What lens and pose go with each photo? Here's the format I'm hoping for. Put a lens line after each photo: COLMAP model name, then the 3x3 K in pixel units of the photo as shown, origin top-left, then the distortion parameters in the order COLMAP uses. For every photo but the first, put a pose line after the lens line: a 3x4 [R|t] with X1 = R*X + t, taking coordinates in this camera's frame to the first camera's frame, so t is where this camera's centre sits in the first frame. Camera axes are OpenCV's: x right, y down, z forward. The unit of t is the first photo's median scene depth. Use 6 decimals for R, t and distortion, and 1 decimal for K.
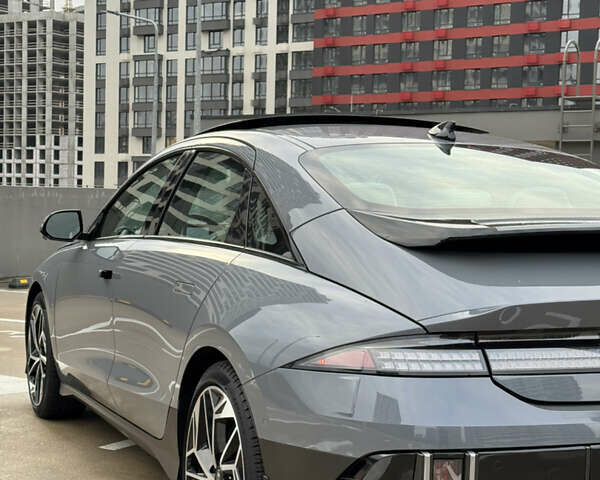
lens RADIAL K [[1110.6, 0, 296.8], [0, 1110.6, 247.4], [0, 0, 1]] dist [0.167348, -0.095198]
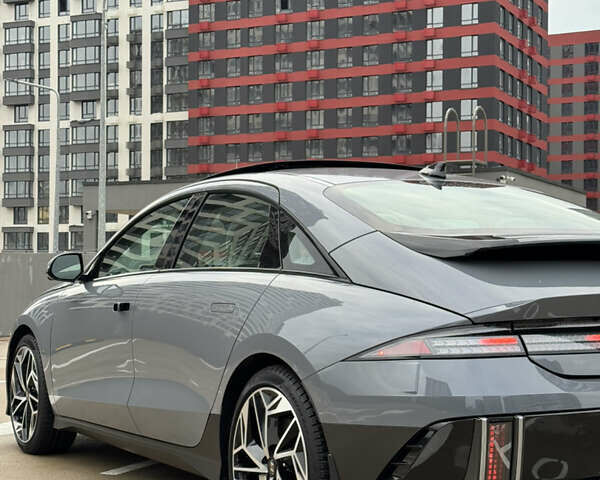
lens RADIAL K [[1110.6, 0, 296.8], [0, 1110.6, 247.4], [0, 0, 1]] dist [0.167348, -0.095198]
pose [[0.993280, -0.017746, 0.114369, -0.090217], [0.024724, 0.997899, -0.059888, 0.026002], [-0.113065, 0.062314, 0.991632, -0.084716]]
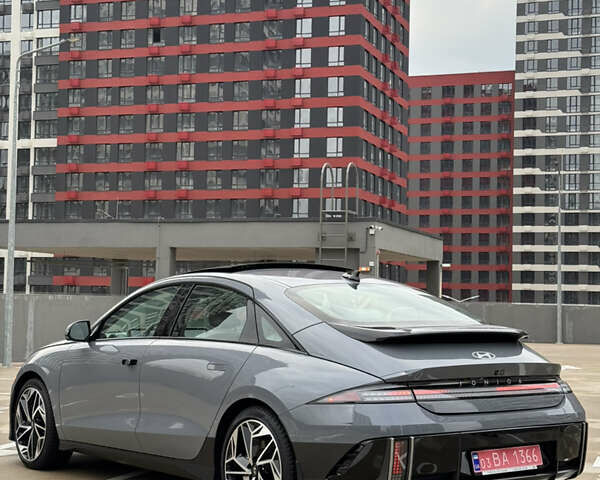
lens RADIAL K [[1110.6, 0, 296.8], [0, 1110.6, 247.4], [0, 0, 1]] dist [0.167348, -0.095198]
pose [[0.971832, 0.004145, 0.235637, -0.227760], [0.015557, 0.996536, -0.081691, -0.003570], [-0.235159, 0.083055, 0.968402, -0.427772]]
